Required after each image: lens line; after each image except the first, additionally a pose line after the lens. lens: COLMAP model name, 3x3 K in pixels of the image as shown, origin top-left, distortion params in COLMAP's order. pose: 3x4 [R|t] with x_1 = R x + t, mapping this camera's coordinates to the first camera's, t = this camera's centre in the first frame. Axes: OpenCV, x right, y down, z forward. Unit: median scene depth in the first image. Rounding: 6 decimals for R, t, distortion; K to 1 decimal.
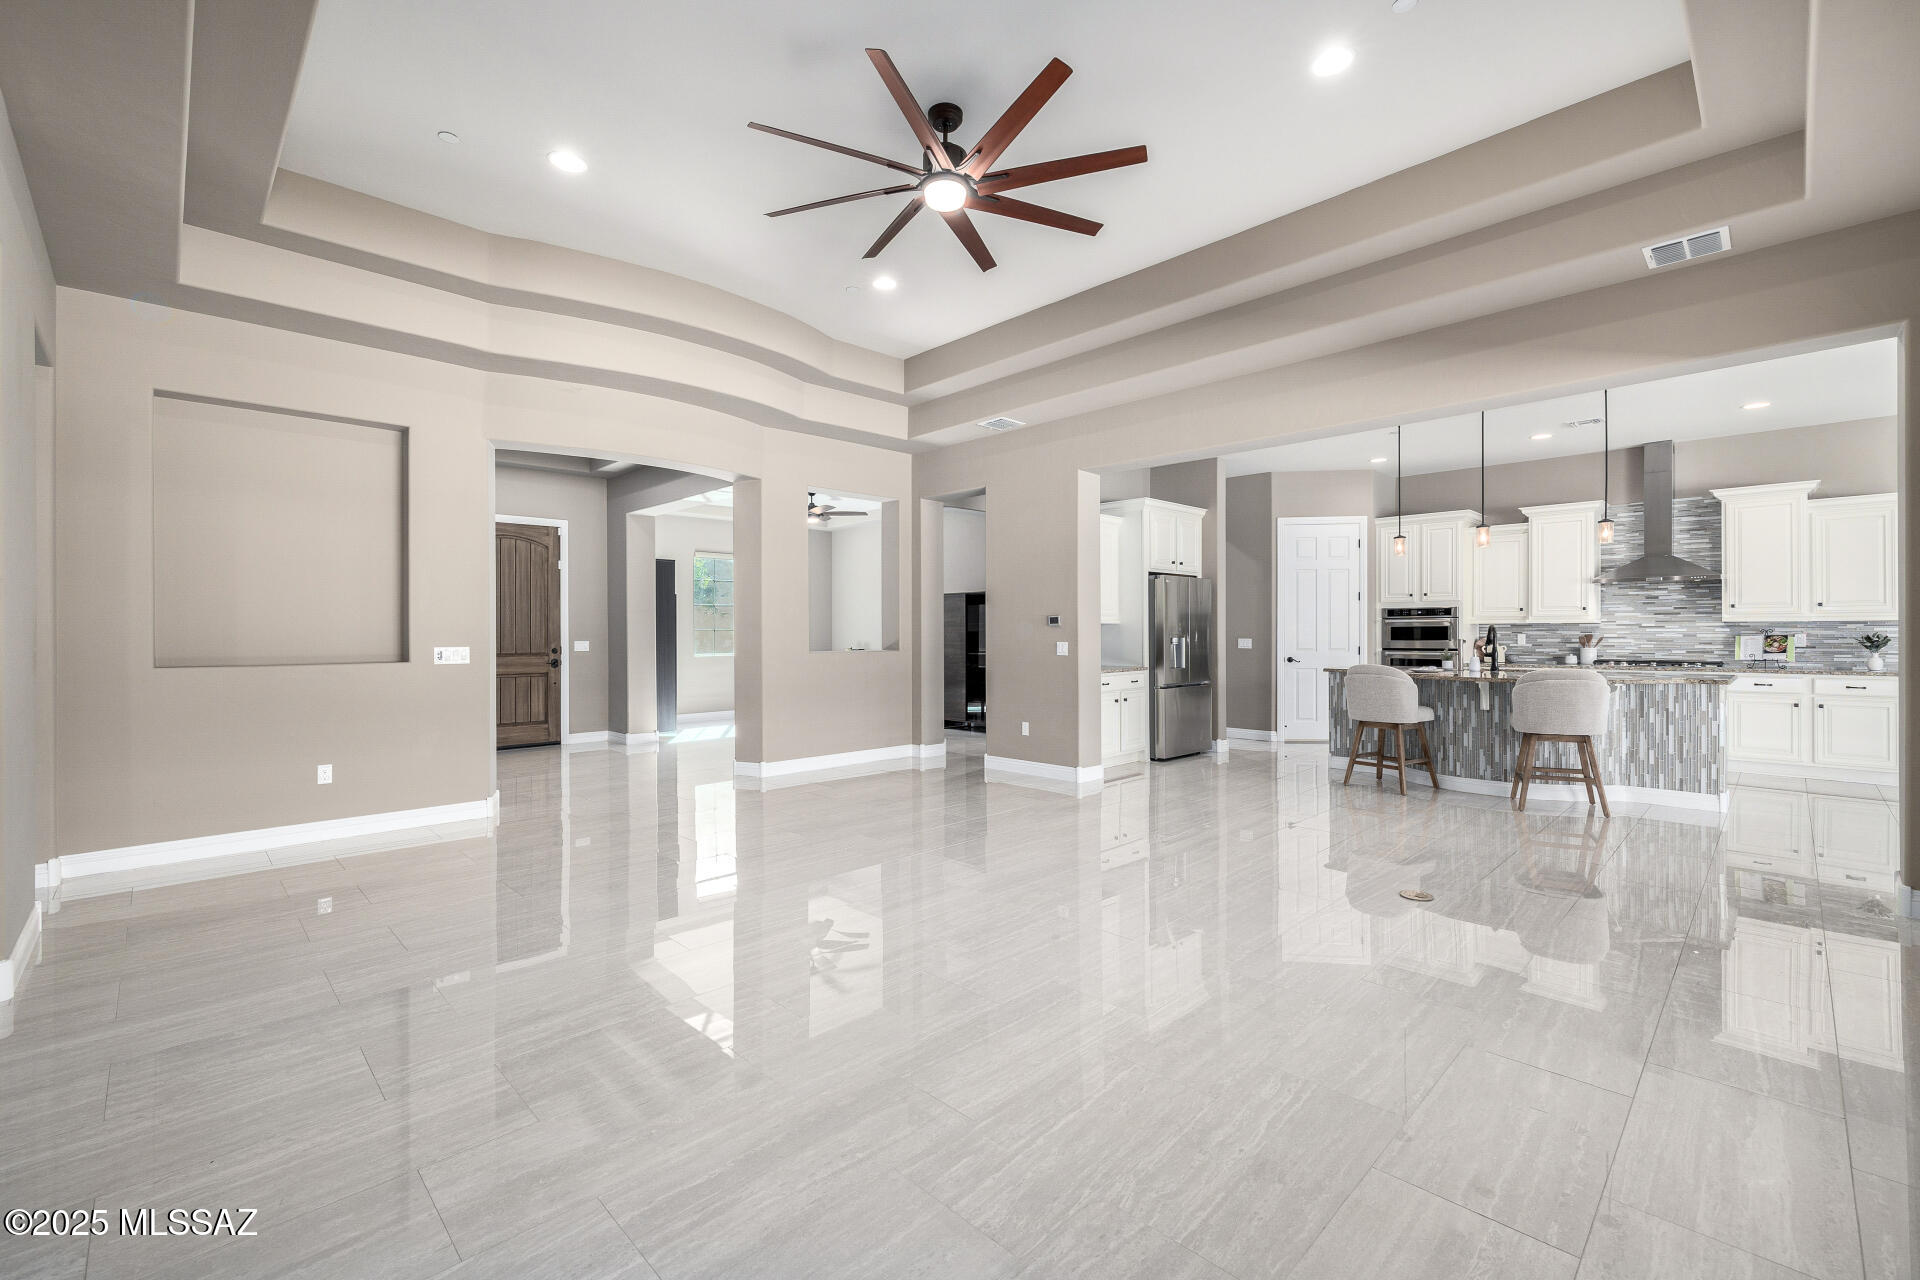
lens RADIAL K [[805.8, 0, 958.0], [0, 805.8, 636.8], [0, 0, 1]] dist [0.000191, 0.000275]
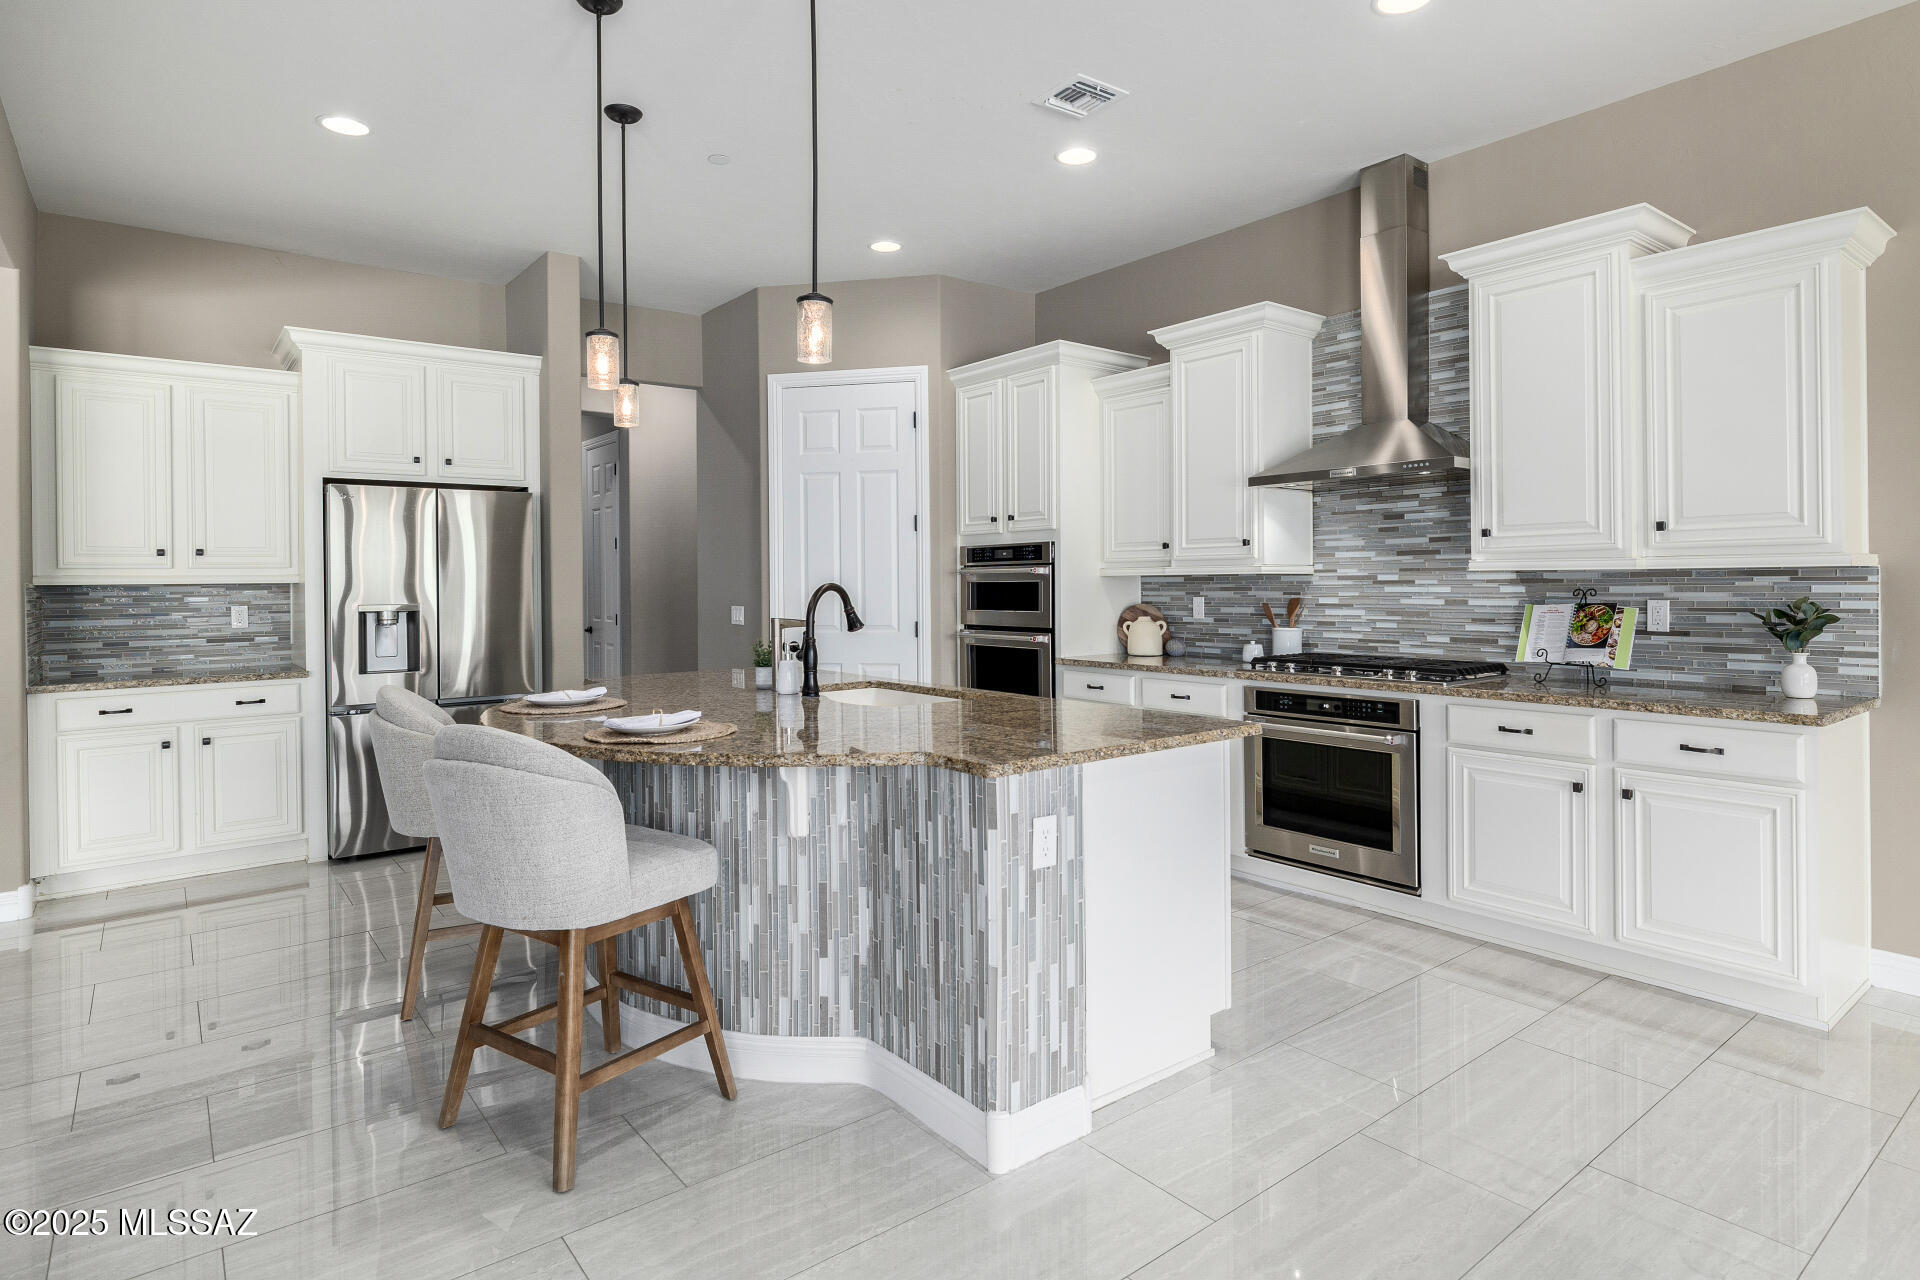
lens RADIAL K [[1019.8, 0, 976.4], [0, 1019.8, 594.1], [0, 0, 1]] dist [0.000489, 0.000020]
pose [[0.995280, -0.004725, -0.096933, 0.920496], [0.005411, 0.999962, 0.006817, -0.014634], [0.096897, -0.007310, 0.995268, 0.557937]]
